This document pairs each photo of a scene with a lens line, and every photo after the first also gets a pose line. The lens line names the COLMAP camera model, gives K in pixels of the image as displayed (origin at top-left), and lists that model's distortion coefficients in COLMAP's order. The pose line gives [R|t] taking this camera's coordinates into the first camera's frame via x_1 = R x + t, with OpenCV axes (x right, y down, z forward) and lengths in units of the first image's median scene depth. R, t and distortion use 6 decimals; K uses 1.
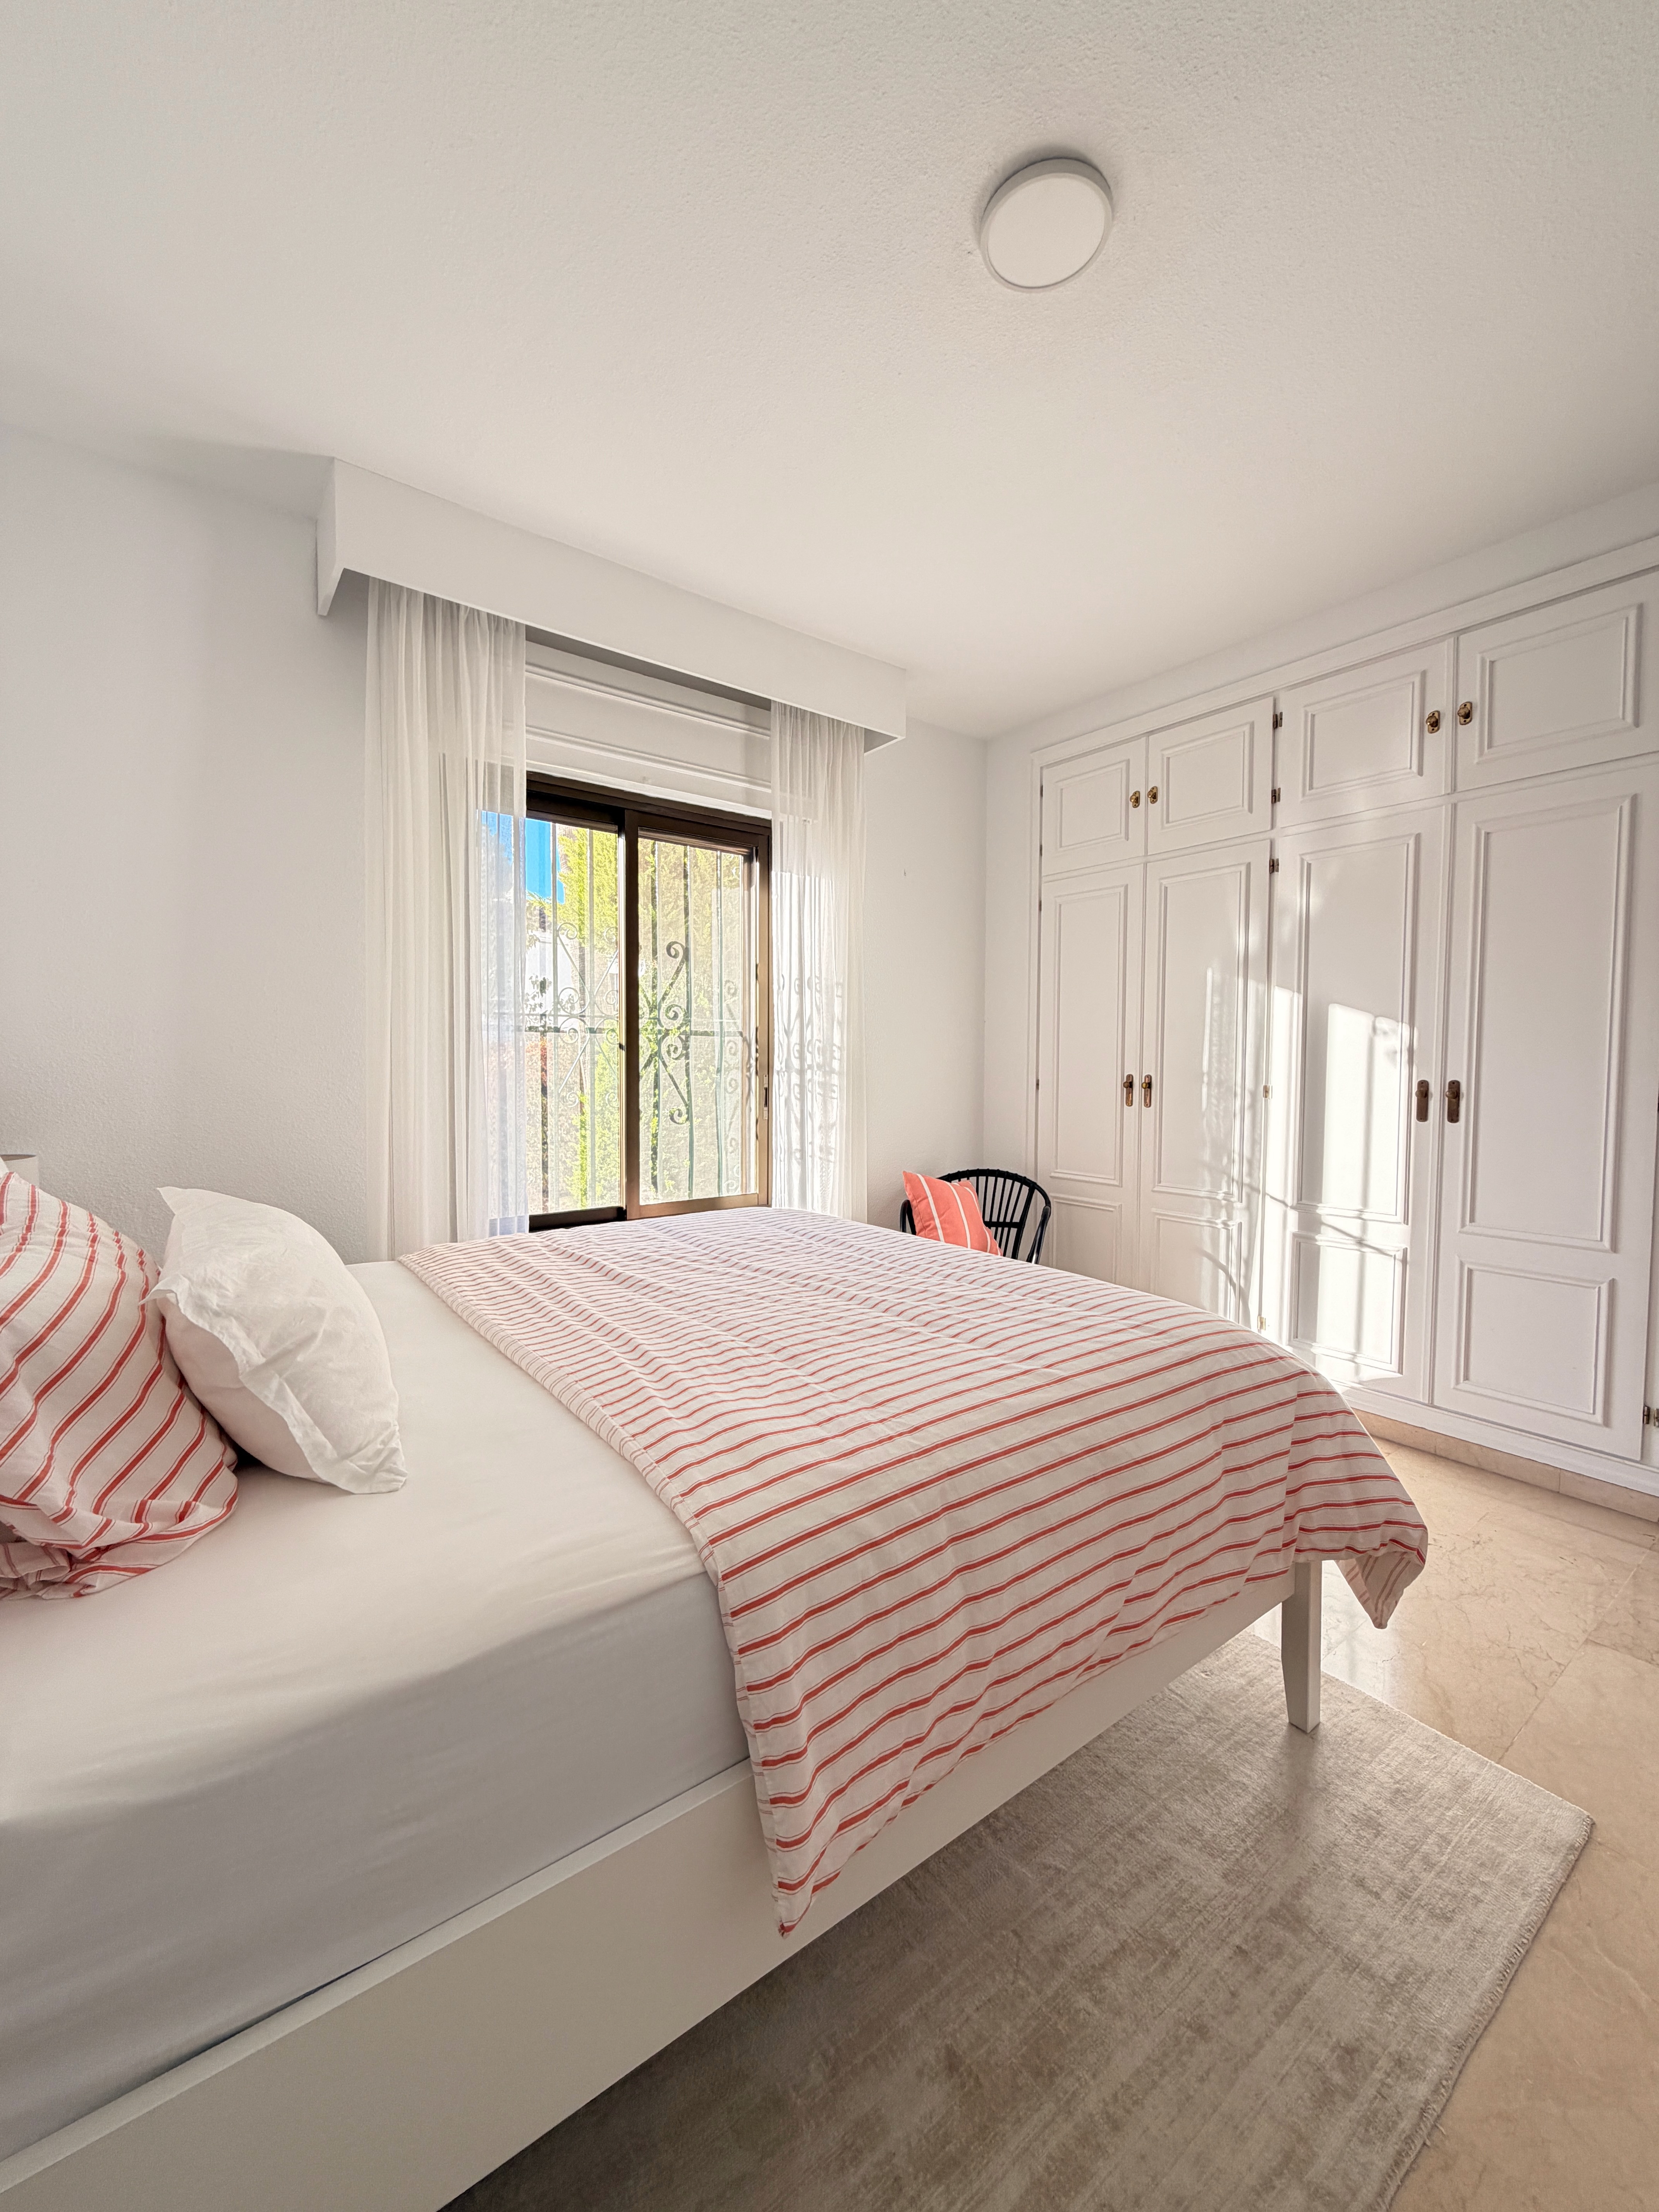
lens RADIAL K [[896.4, 0, 829.5], [0, 896.4, 1106.0], [0, 0, 1]] dist [-0.000966, 0.000115]
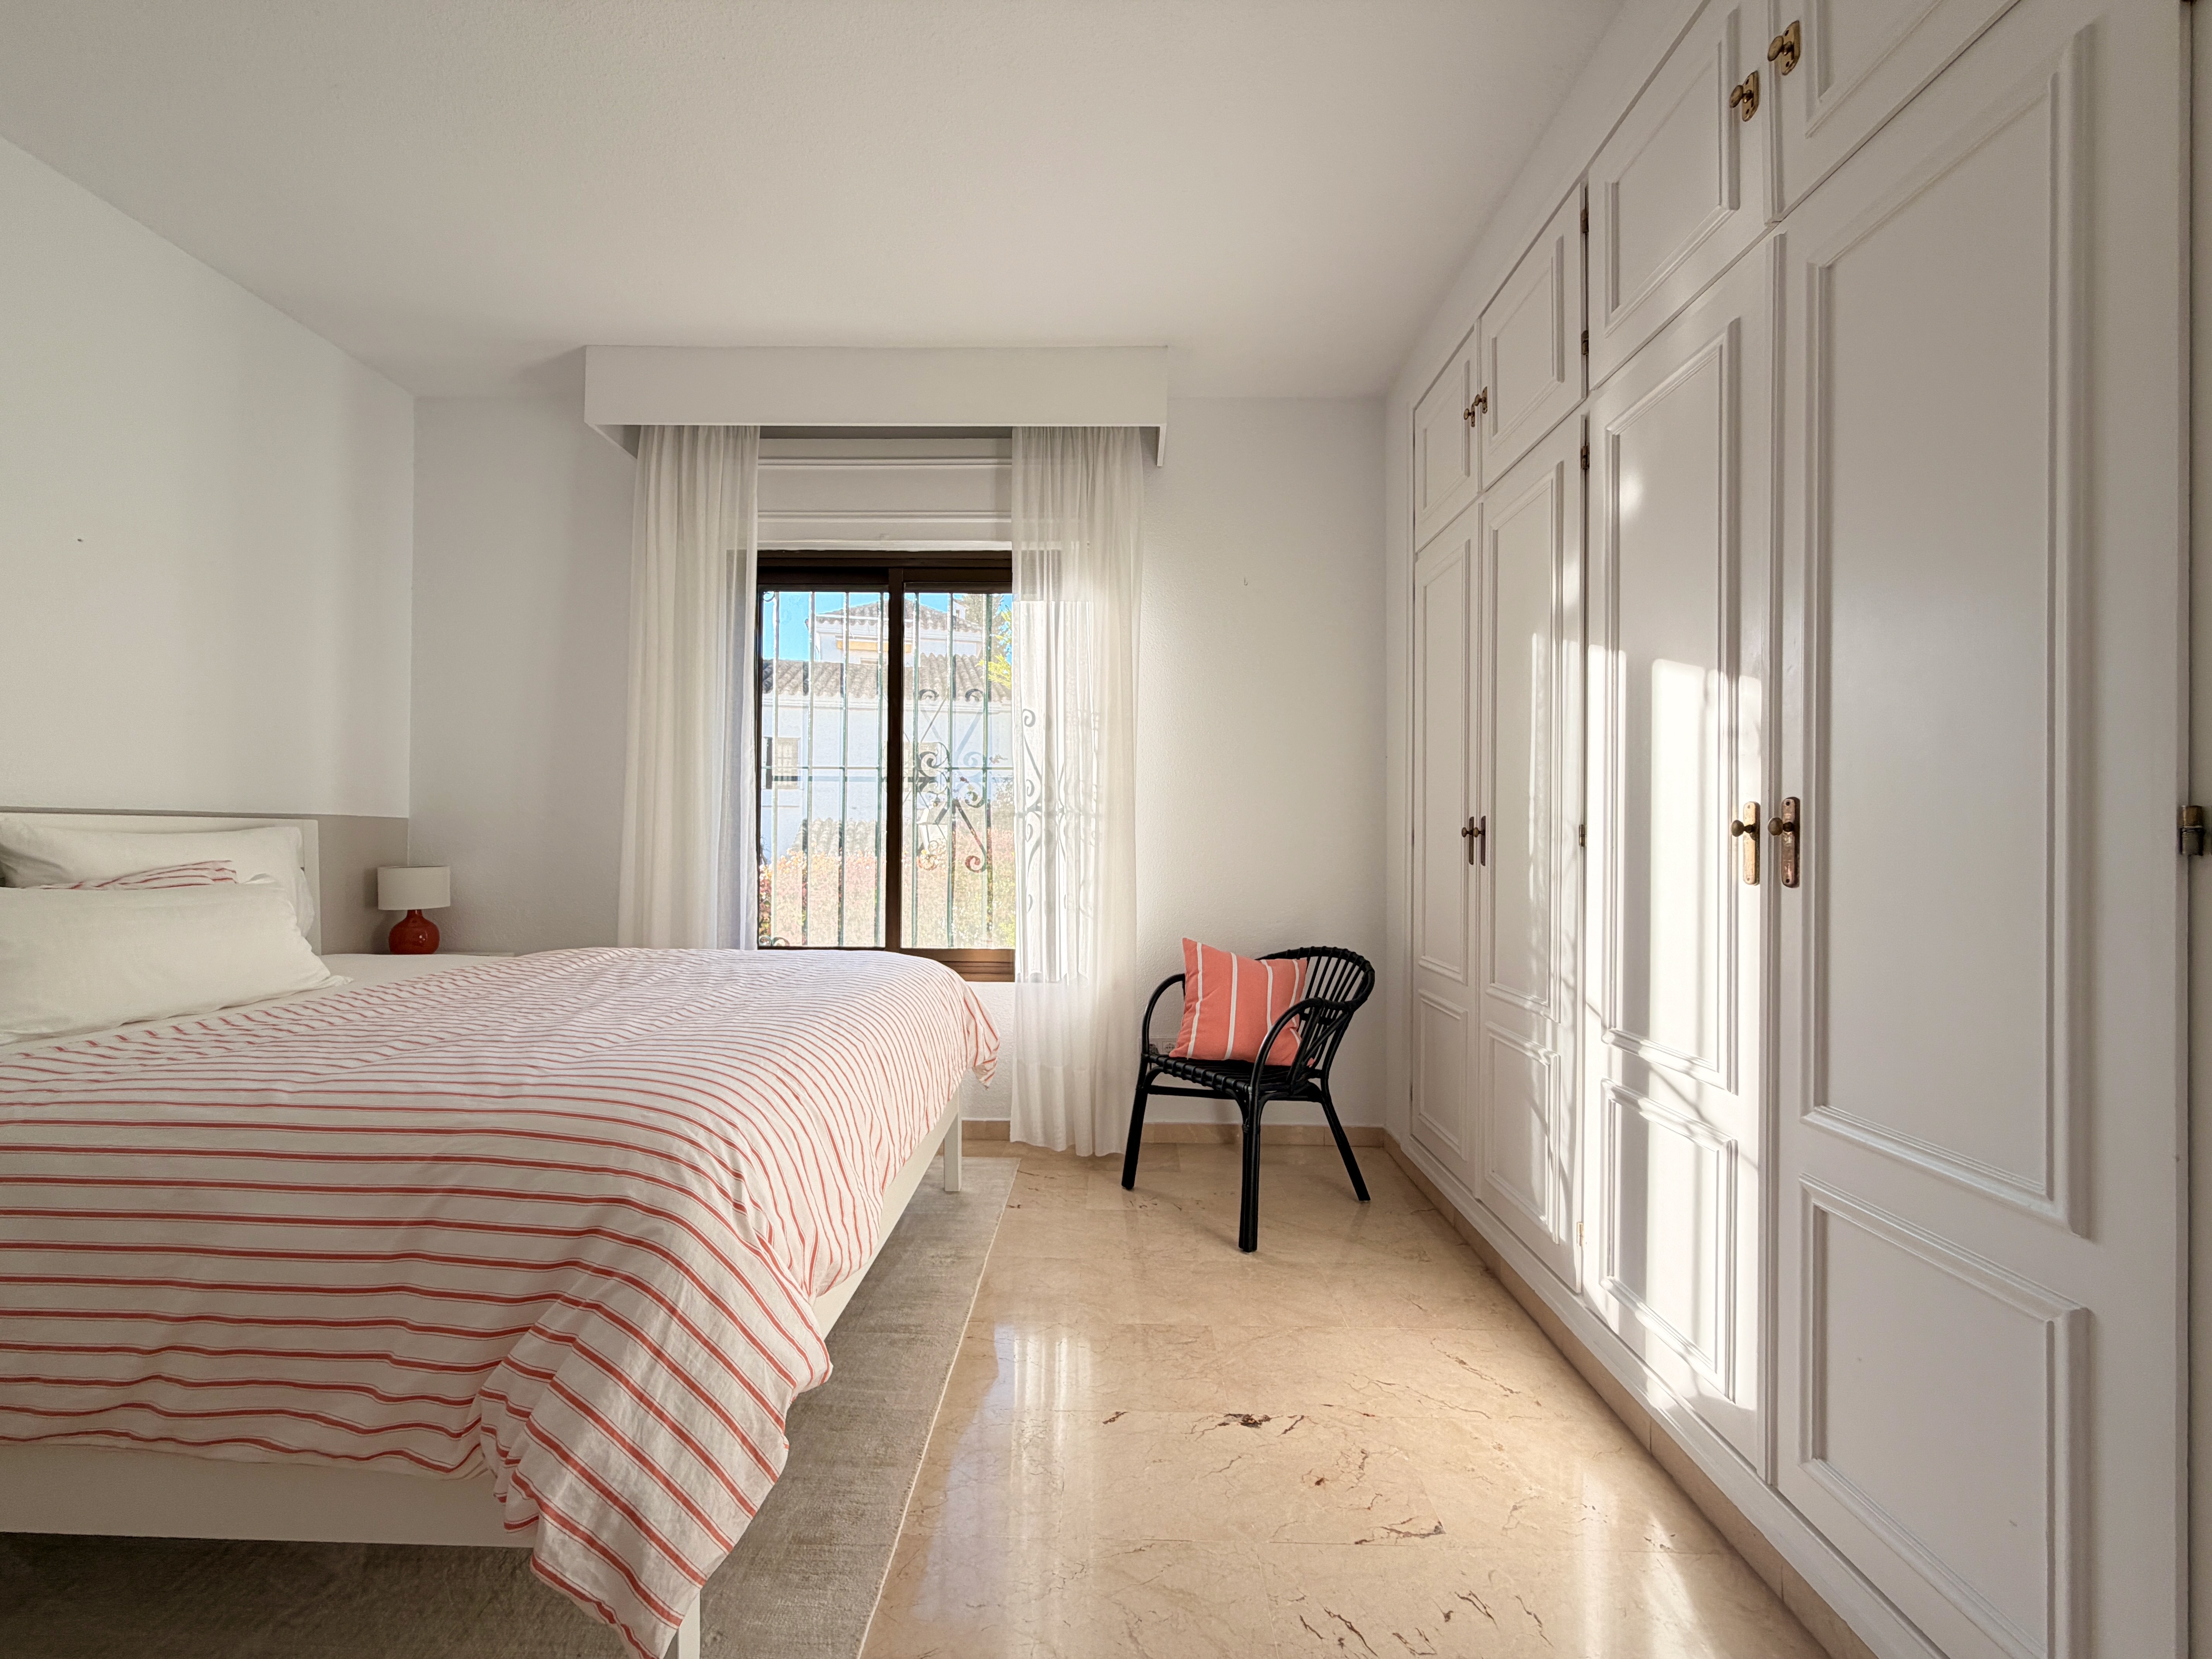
lens RADIAL K [[896.4, 0, 1106.0], [0, 896.4, 829.5], [0, 0, 1]] dist [-0.000966, 0.000115]
pose [[0.778941, -0.005146, -0.627076, 0.625321], [-0.037604, 0.997784, -0.054899, 0.024619], [0.625969, 0.066344, 0.777021, 0.356356]]
